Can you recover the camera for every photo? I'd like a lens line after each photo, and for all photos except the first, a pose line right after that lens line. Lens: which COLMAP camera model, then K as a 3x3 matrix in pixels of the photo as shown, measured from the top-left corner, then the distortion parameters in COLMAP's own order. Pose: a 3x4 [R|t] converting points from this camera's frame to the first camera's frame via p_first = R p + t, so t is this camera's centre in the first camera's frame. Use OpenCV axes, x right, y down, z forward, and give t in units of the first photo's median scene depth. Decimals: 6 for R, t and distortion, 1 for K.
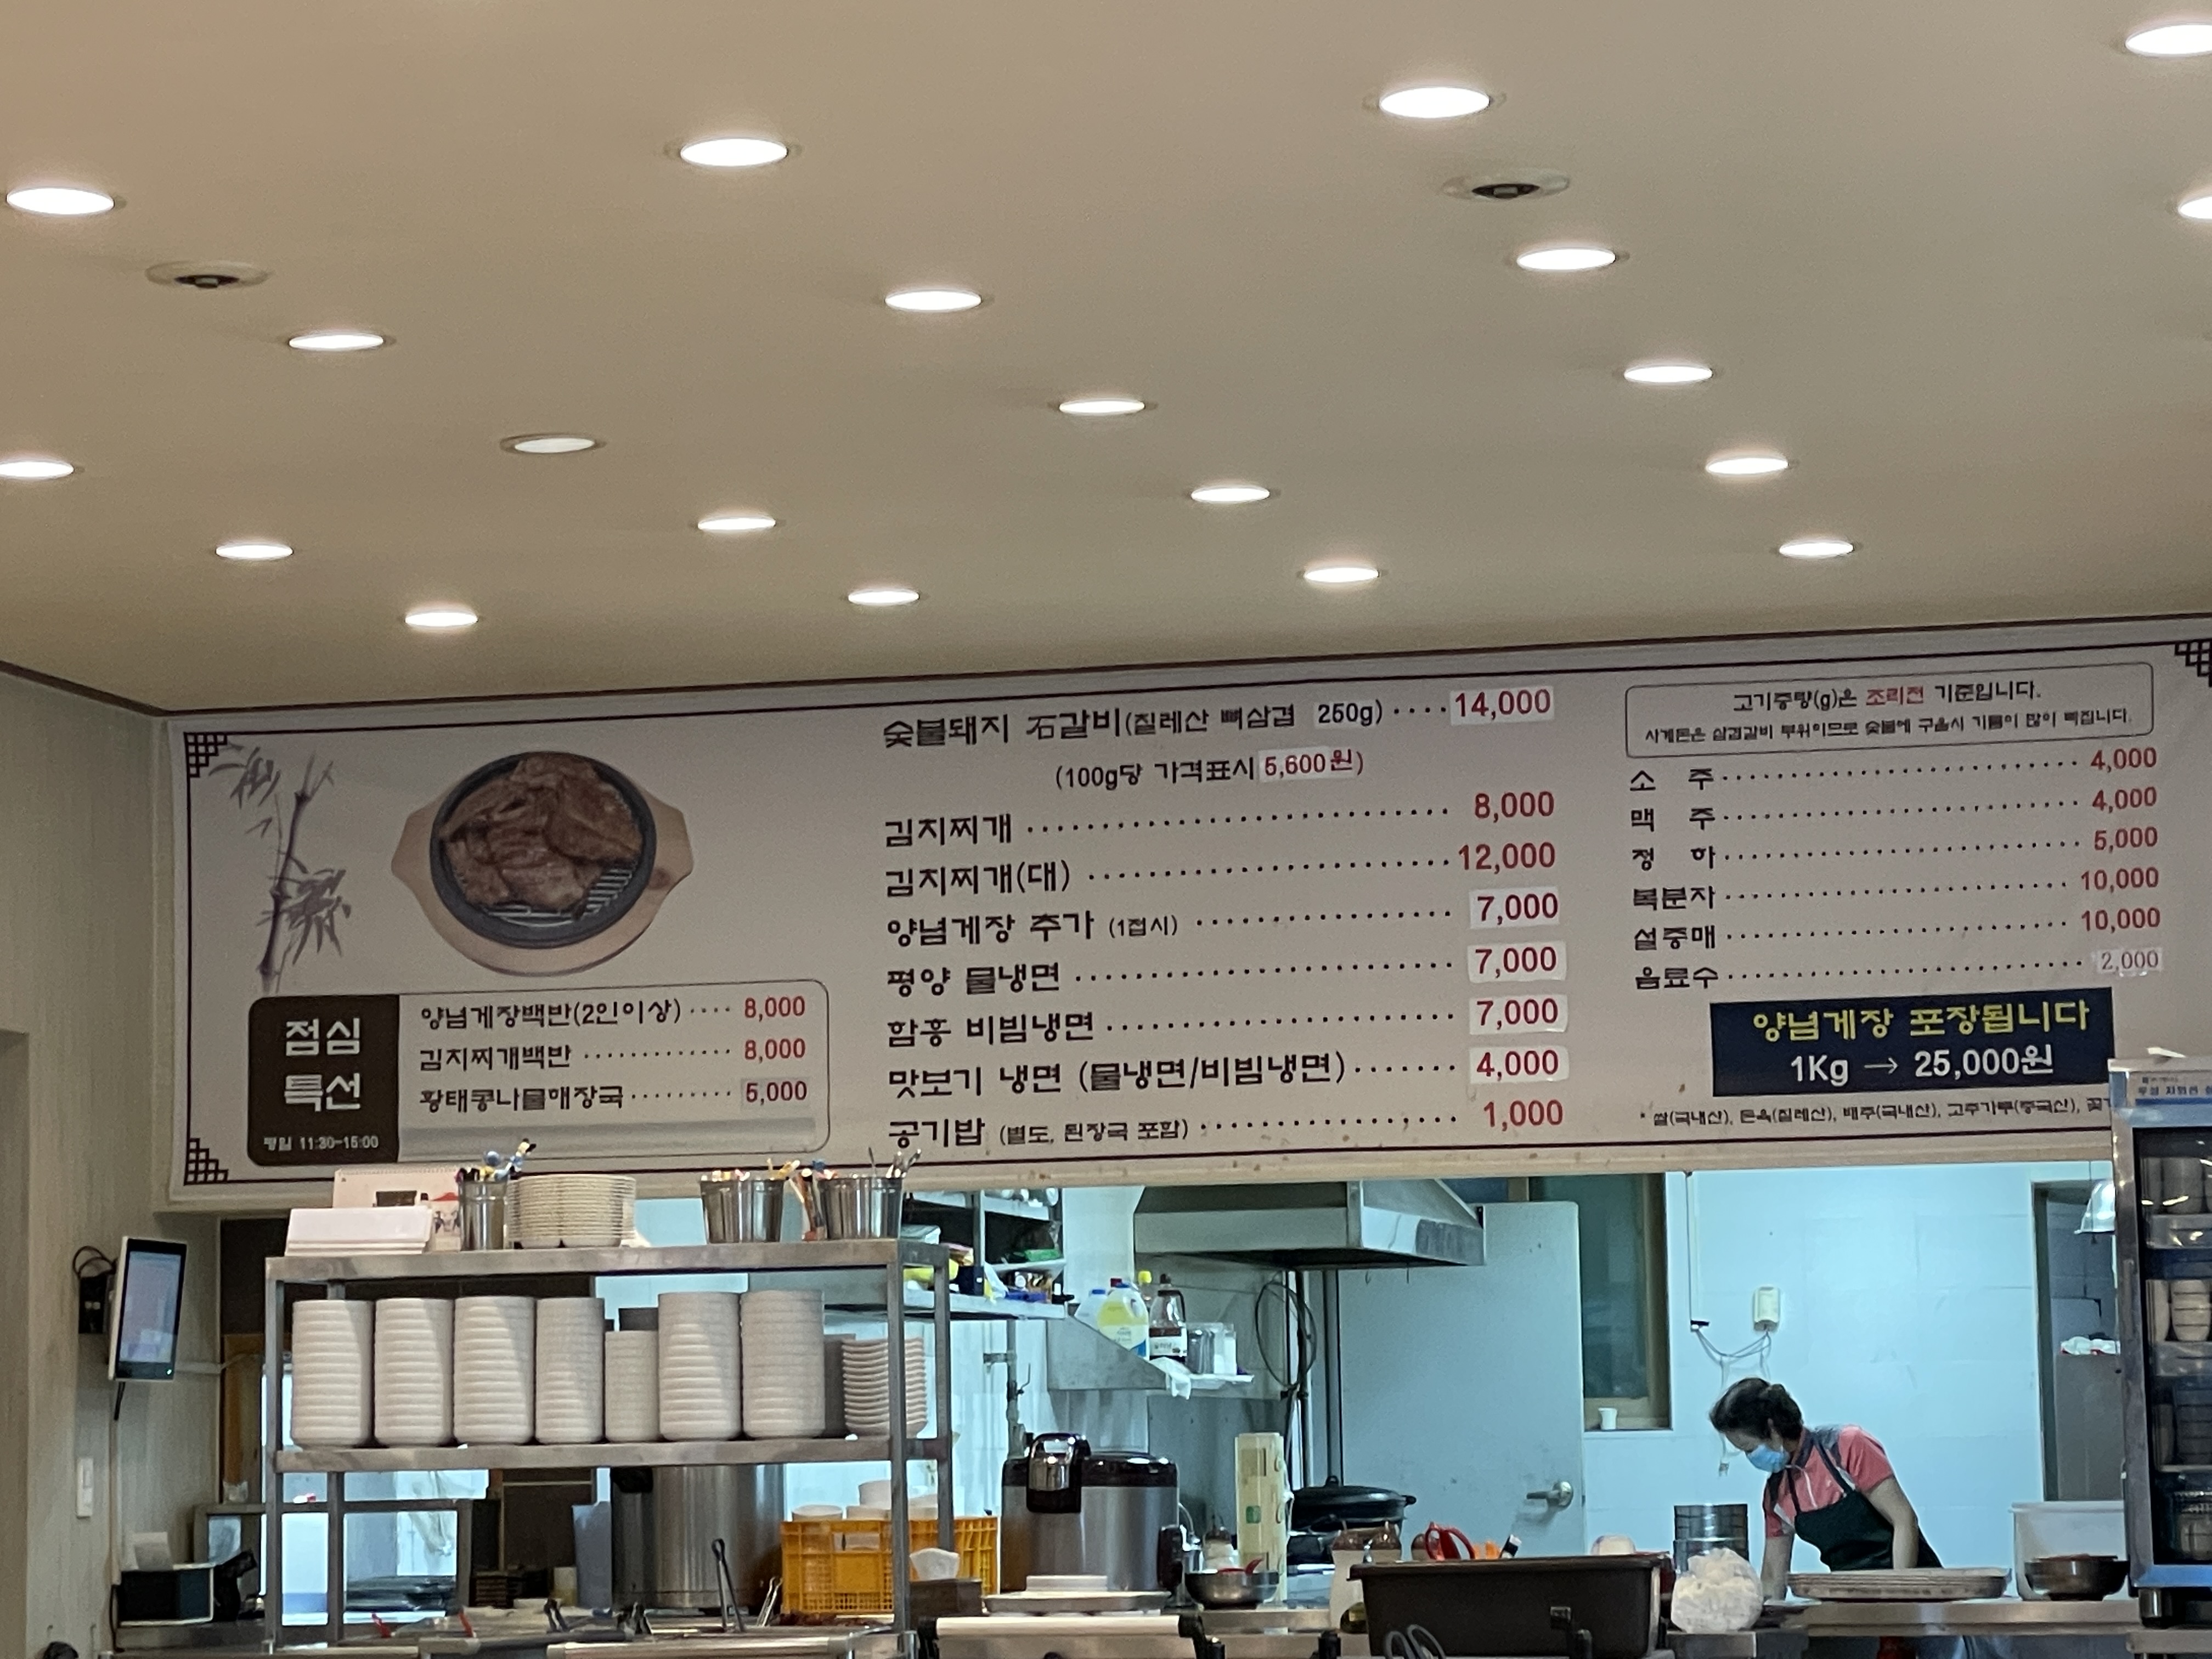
lens RADIAL K [[6066.2, 0, 1104.9], [0, 6066.2, 829.2], [0, 0, 1]] dist [0.177939, 0.000000]
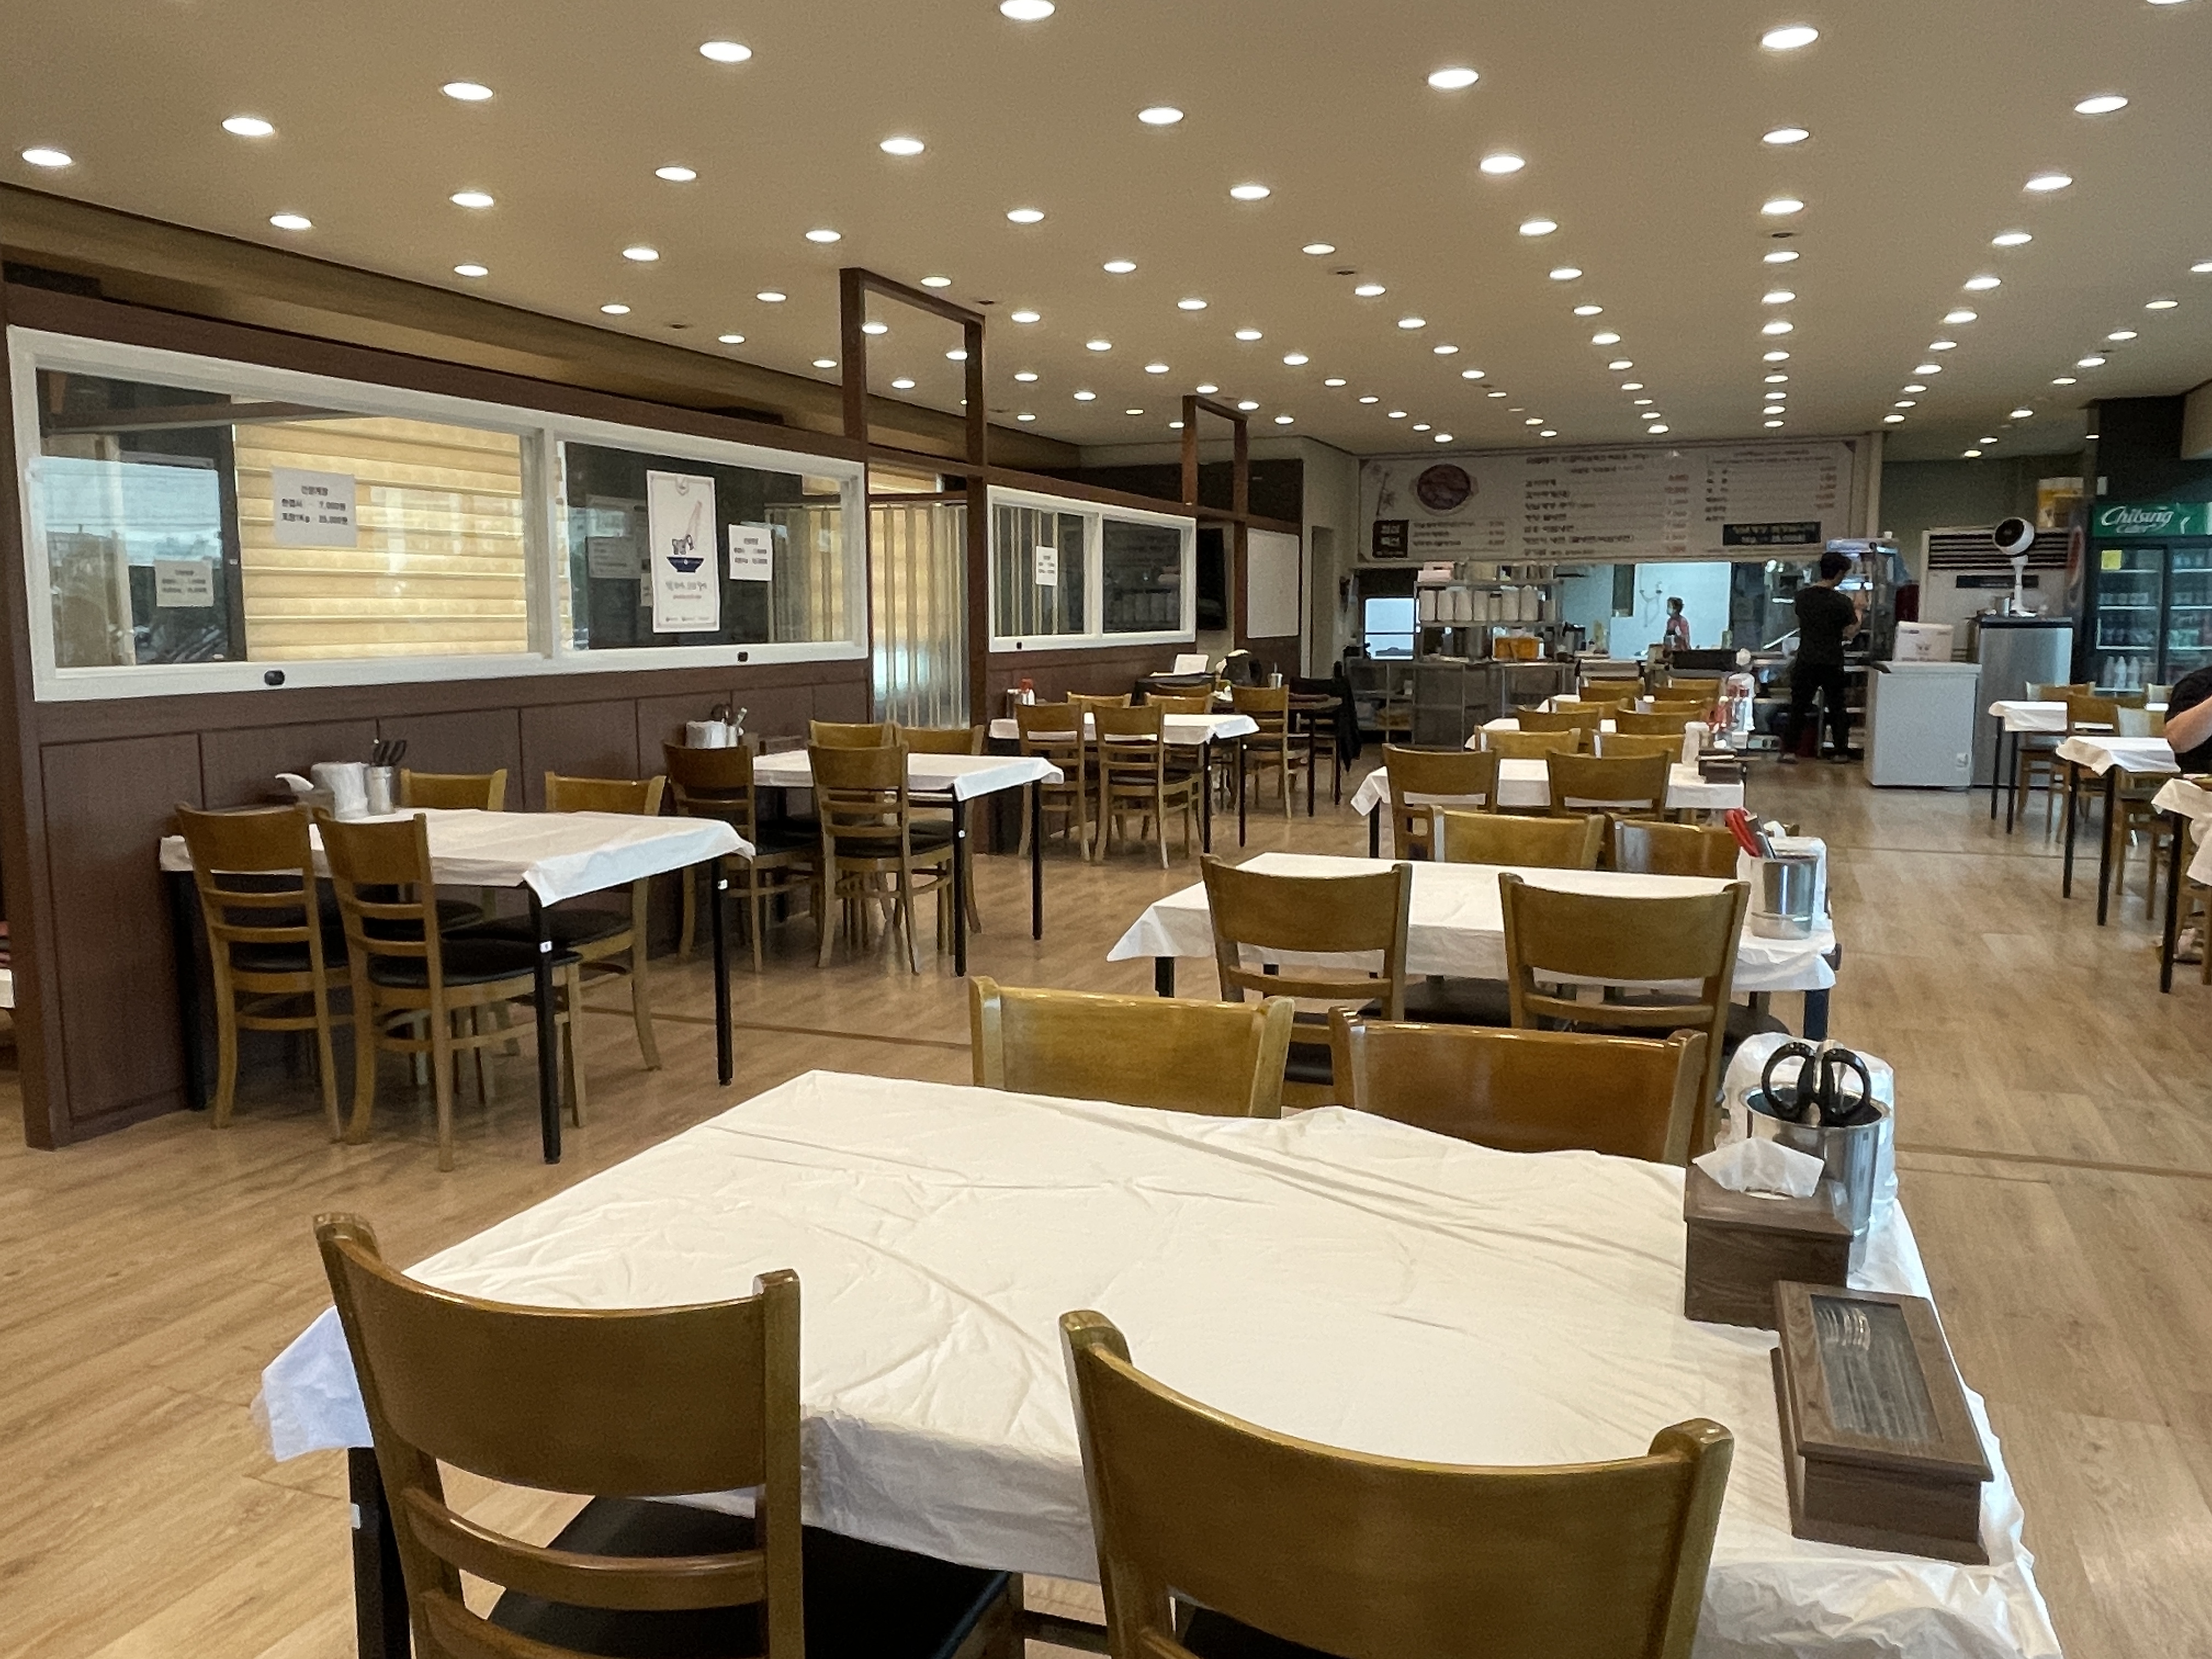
lens RADIAL K [[1641.4, 0, 1108.7], [0, 1641.4, 829.6], [0, 0, 1]] dist [-0.008686, -0.002575]
pose [[0.985450, 0.032750, -0.166781, -0.129085], [0.006460, 0.973335, 0.229298, -0.030163], [0.169843, -0.227039, 0.958961, -0.256754]]
